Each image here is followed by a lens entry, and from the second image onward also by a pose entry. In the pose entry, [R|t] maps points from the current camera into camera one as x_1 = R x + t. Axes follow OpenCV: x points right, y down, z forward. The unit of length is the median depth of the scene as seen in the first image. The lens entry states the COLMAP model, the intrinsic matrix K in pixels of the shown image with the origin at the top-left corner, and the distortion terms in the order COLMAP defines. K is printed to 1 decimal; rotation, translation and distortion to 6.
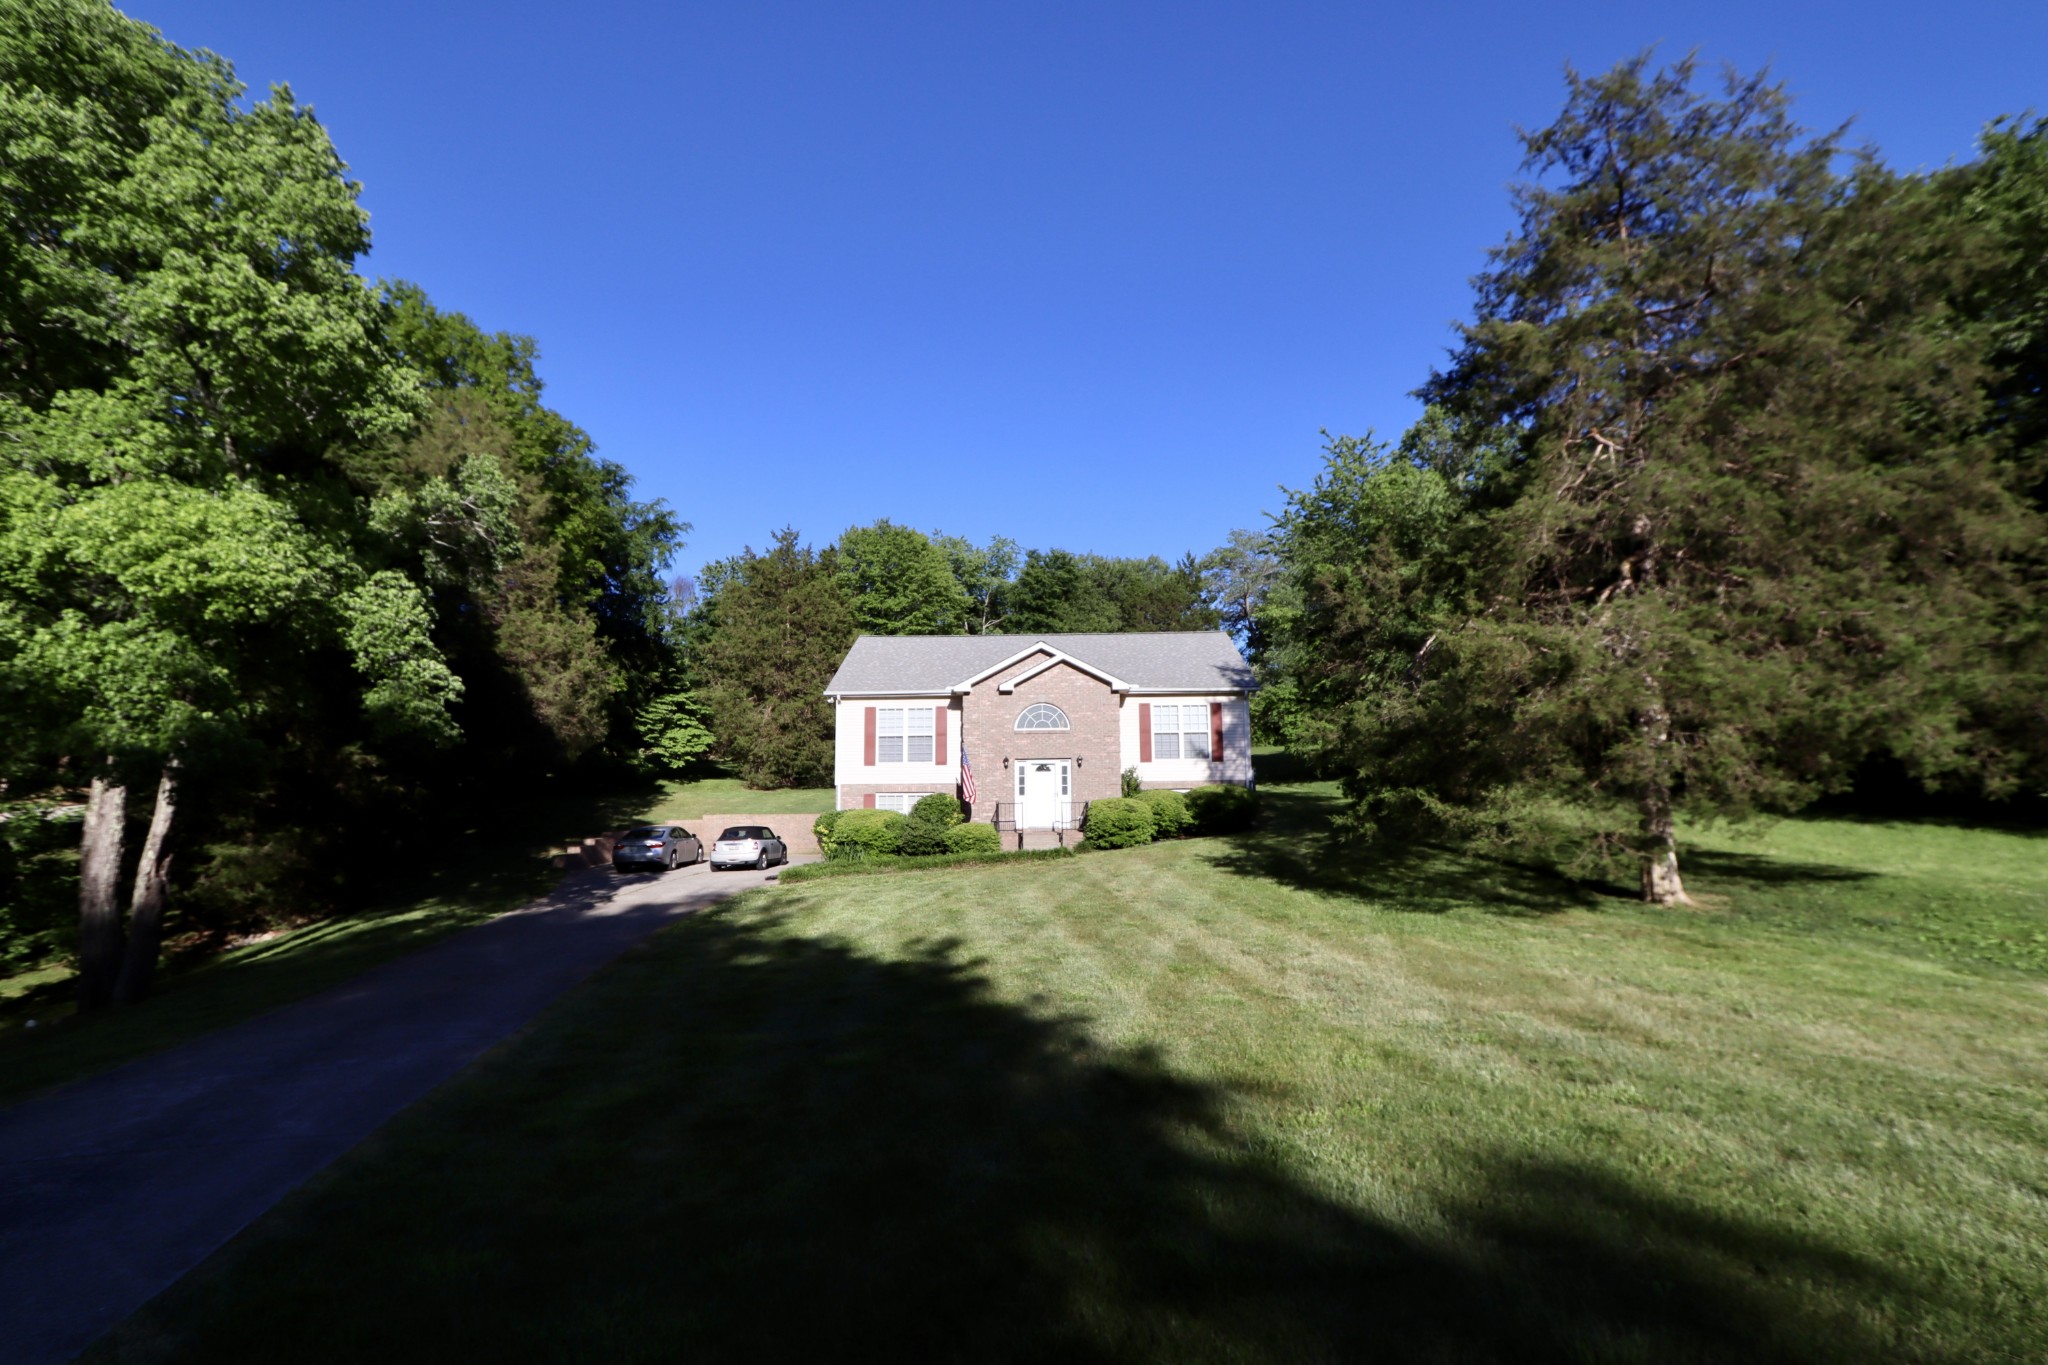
lens RADIAL K [[949.3, 0, 1035.0], [0, 949.3, 686.0], [0, 0, 1]] dist [-0.005256, -0.000215]
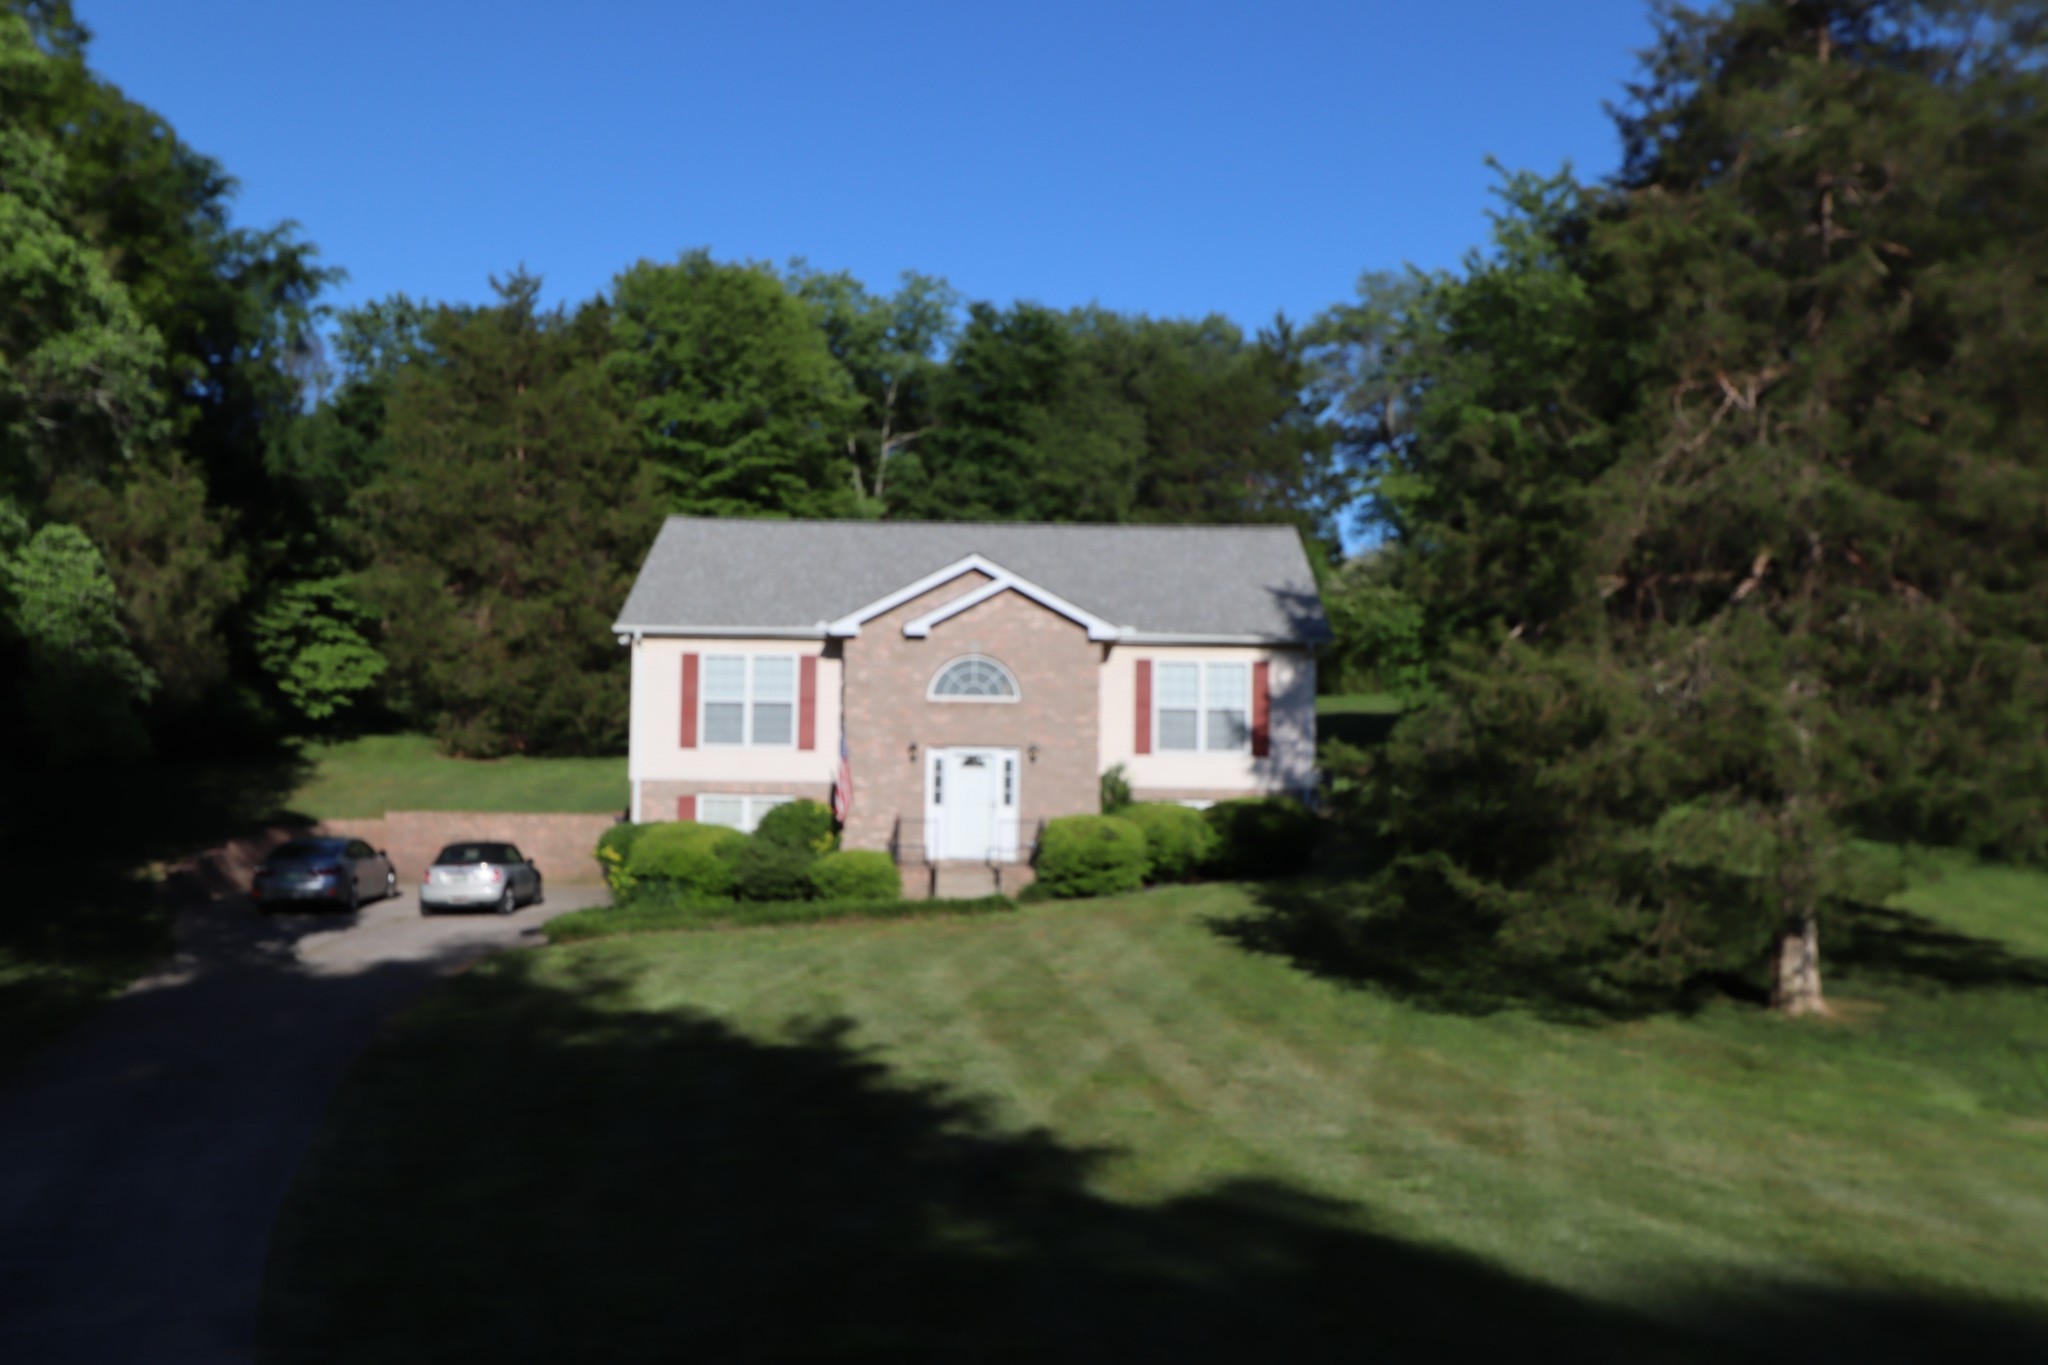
lens RADIAL K [[2036.8, 0, 1031.7], [0, 2036.8, 664.7], [0, 0, 1]] dist [0.046159, -0.011455]
pose [[0.999452, 0.026167, 0.020293, 0.015336], [-0.027737, 0.996293, 0.081424, -0.072493], [-0.018087, -0.081943, 0.996473, -0.263525]]
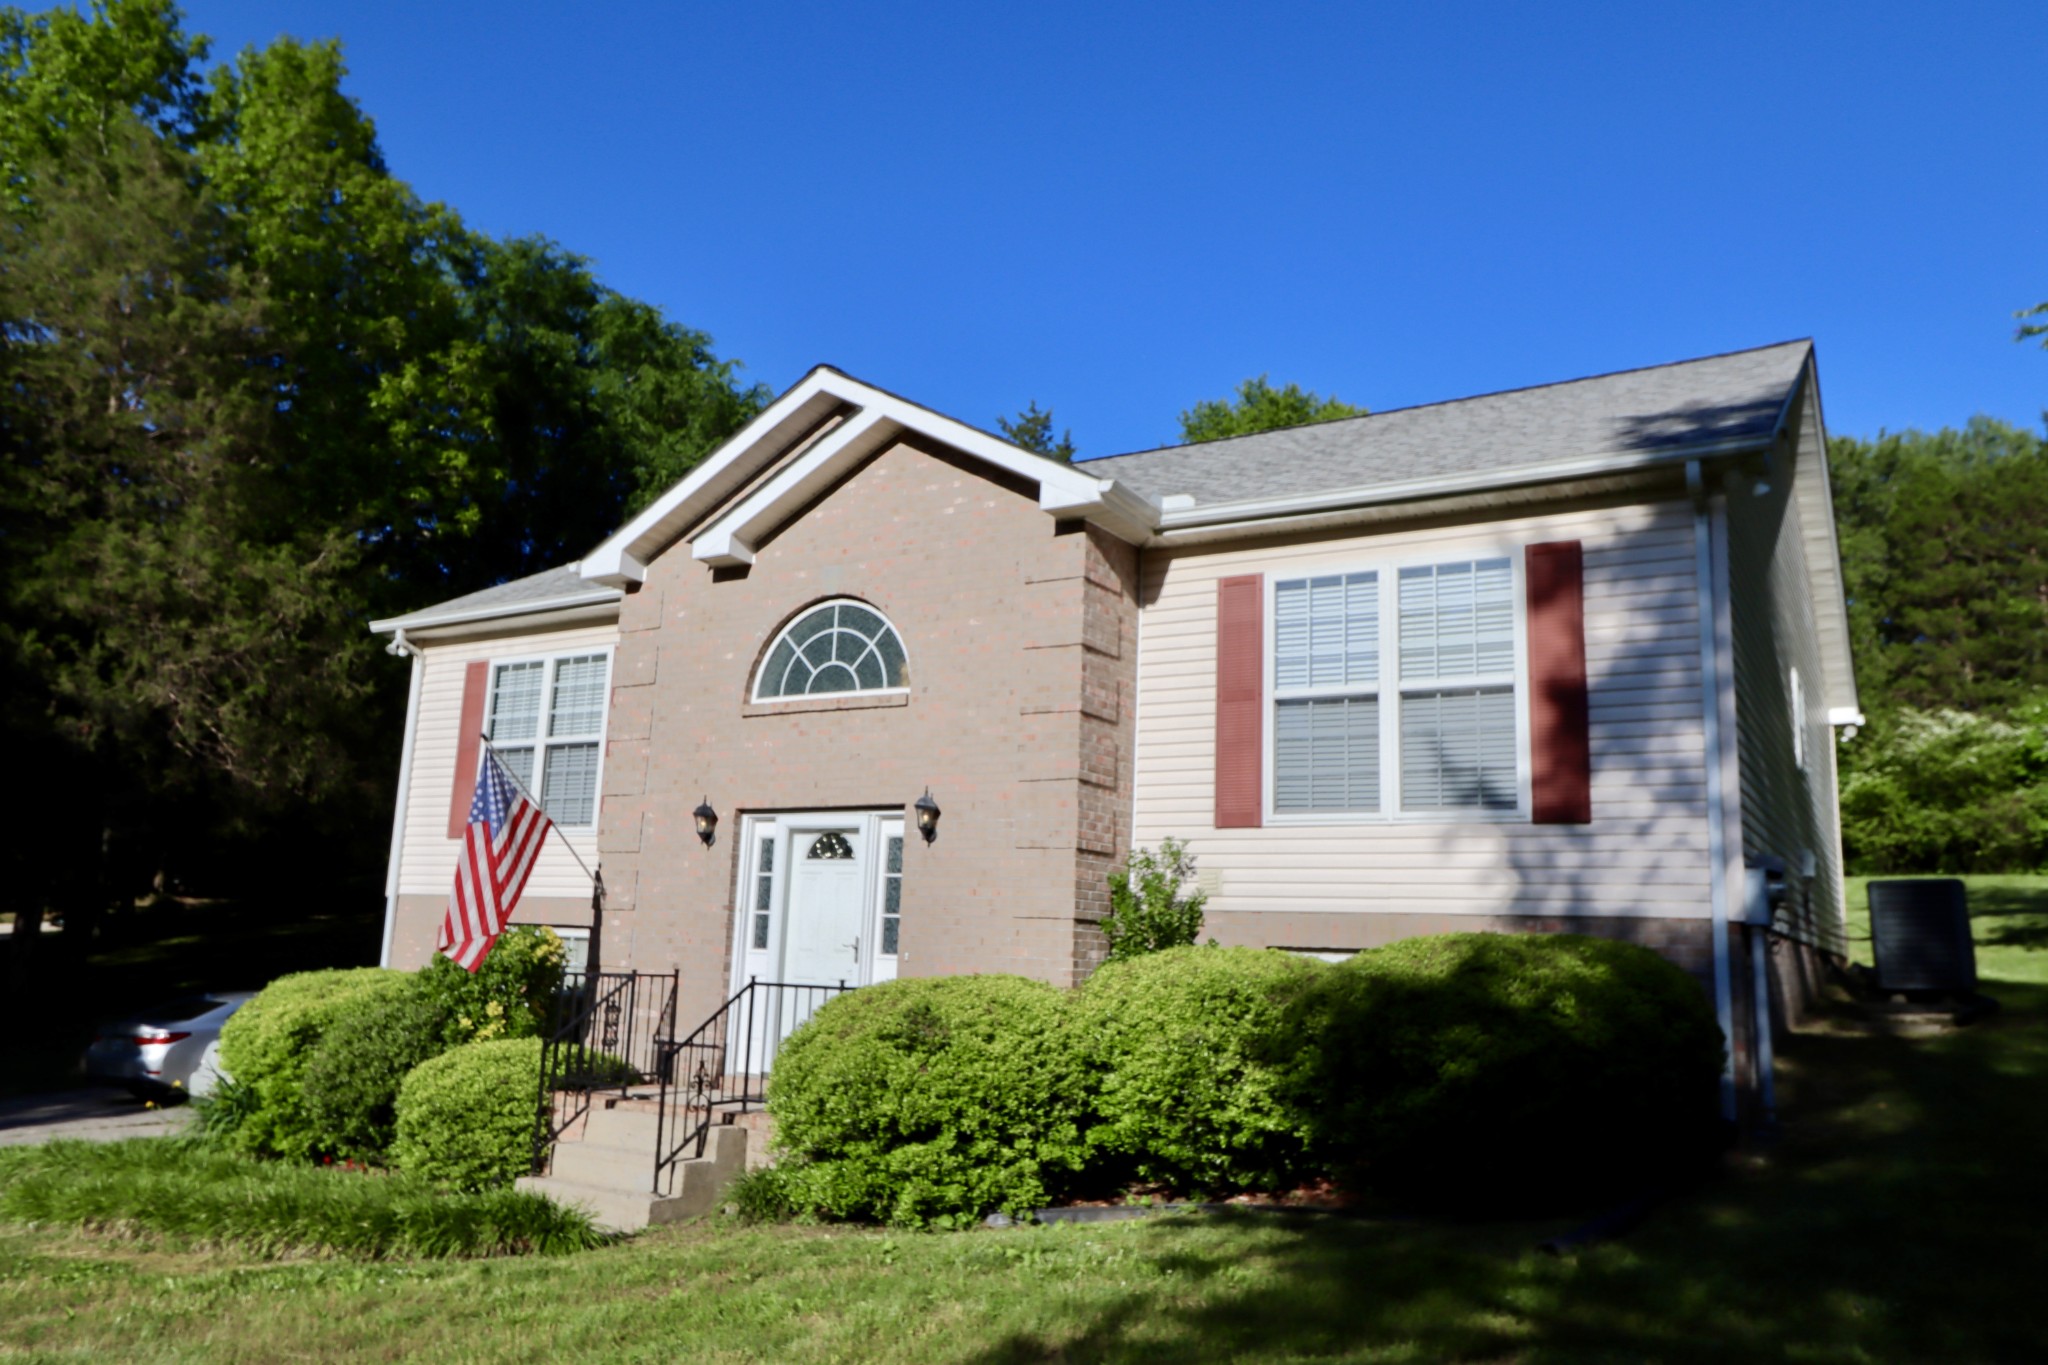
lens RADIAL K [[1476.2, 0, 1024.0], [0, 1476.2, 682.5], [0, 0, 1]] dist [-0.000444, 0.000158]
pose [[0.854188, -0.049267, -0.517625, 0.227763], [0.016231, 0.997542, -0.068161, 0.060697], [0.519711, 0.049820, 0.852888, 0.588563]]
